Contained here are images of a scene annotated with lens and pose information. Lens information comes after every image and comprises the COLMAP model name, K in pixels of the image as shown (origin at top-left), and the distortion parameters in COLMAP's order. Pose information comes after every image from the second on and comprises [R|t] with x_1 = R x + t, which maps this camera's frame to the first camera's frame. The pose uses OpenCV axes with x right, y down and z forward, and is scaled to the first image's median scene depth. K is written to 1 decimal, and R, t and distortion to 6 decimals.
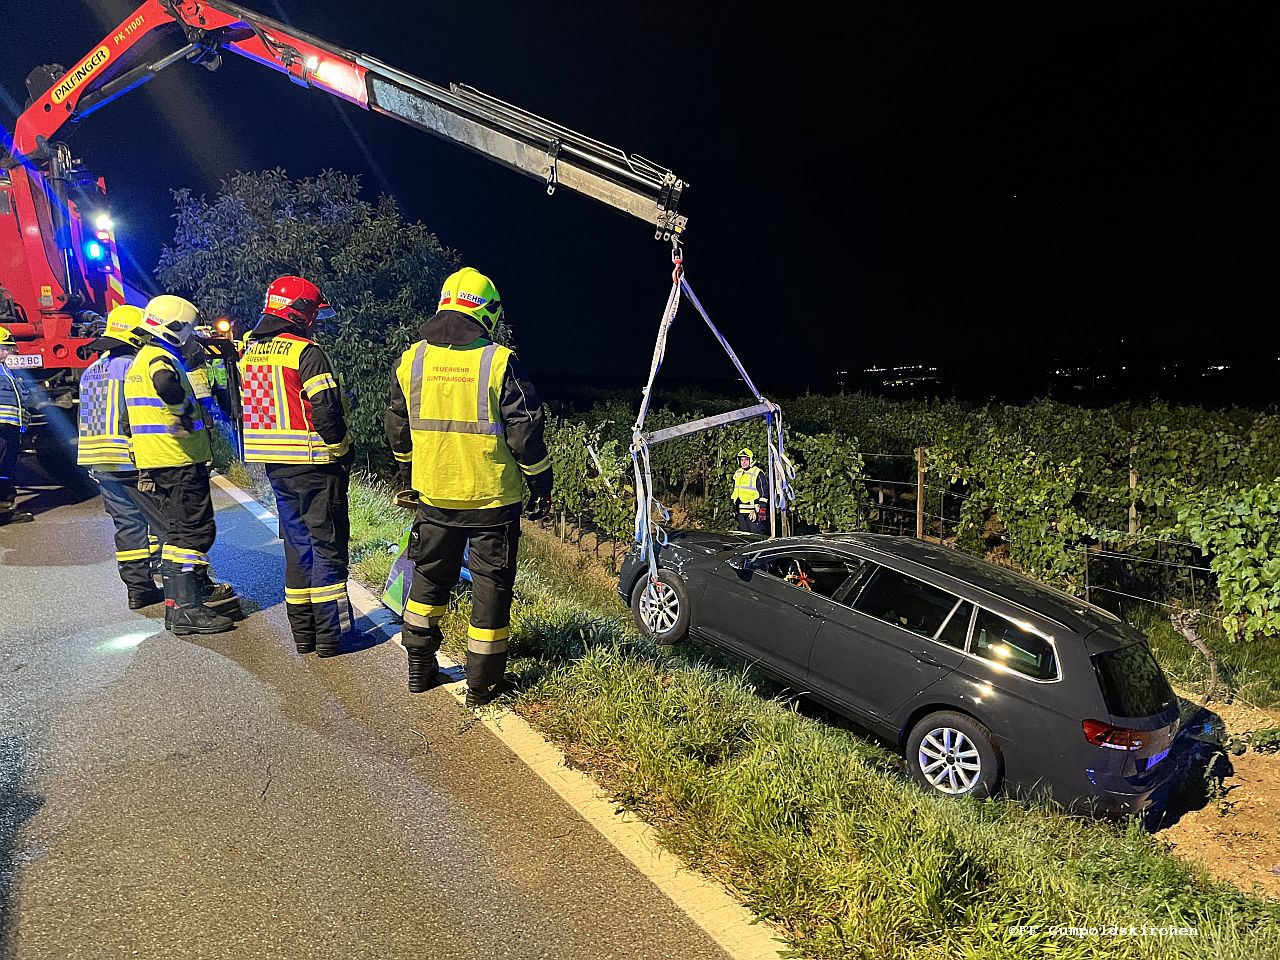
lens RADIAL K [[965.8, 0, 633.5], [0, 965.8, 480.5], [0, 0, 1]] dist [0.035164, -0.008704]
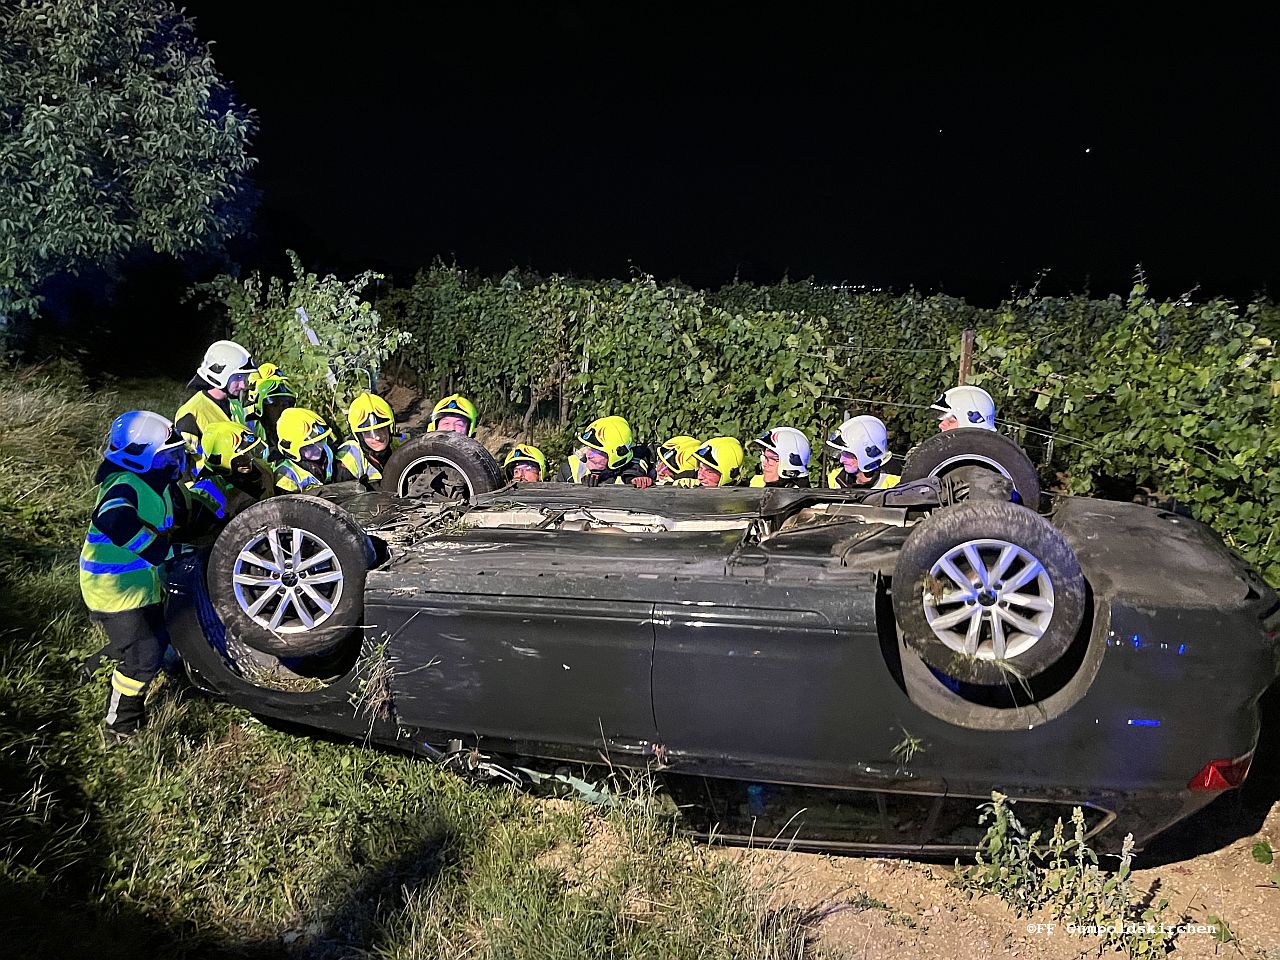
lens RADIAL K [[1118.2, 0, 637.5], [0, 1118.2, 482.9], [0, 0, 1]] dist [0.013395, -0.008106]
pose [[0.994576, 0.033889, 0.098336, 0.069211], [-0.040554, 0.996956, 0.066589, 0.007813], [-0.095780, -0.070215, 0.992923, 0.382256]]
